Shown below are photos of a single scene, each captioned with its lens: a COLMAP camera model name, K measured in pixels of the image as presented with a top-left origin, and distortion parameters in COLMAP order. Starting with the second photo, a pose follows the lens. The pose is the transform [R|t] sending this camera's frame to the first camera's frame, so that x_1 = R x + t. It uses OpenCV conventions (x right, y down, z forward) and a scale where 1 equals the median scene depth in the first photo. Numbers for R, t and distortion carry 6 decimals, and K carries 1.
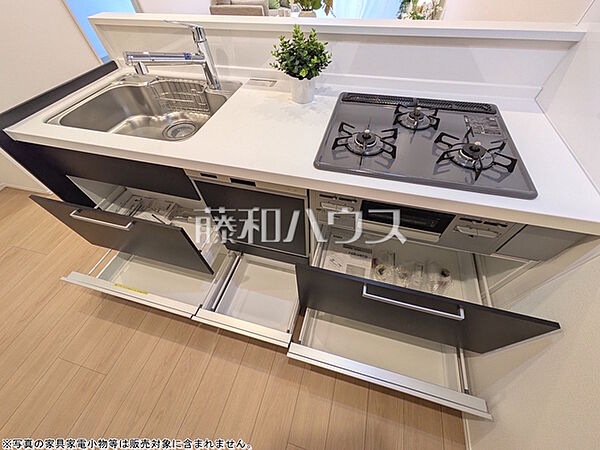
lens RADIAL K [[238.0, 0, 301.2], [0, 238.0, 222.2], [0, 0, 1]] dist [0.000316, 0.000045]
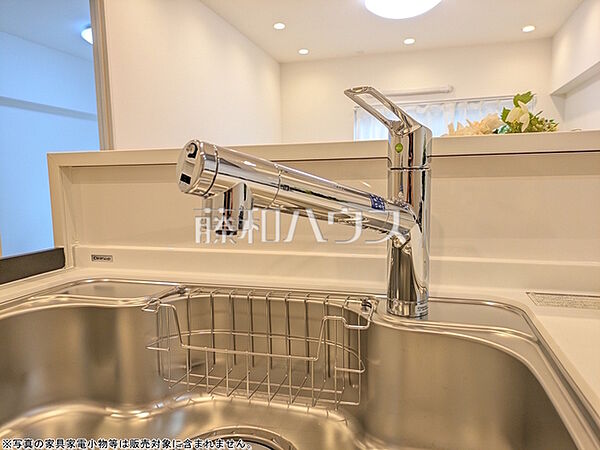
lens RADIAL K [[442.0, 0, 299.0], [0, 442.0, 224.3], [0, 0, 1]] dist [-0.002106, -0.000066]
pose [[0.999696, 0.021931, -0.011289, -0.433141], [-0.023319, 0.691113, -0.722371, -0.241267], [-0.008040, 0.722414, 0.691414, 0.522863]]
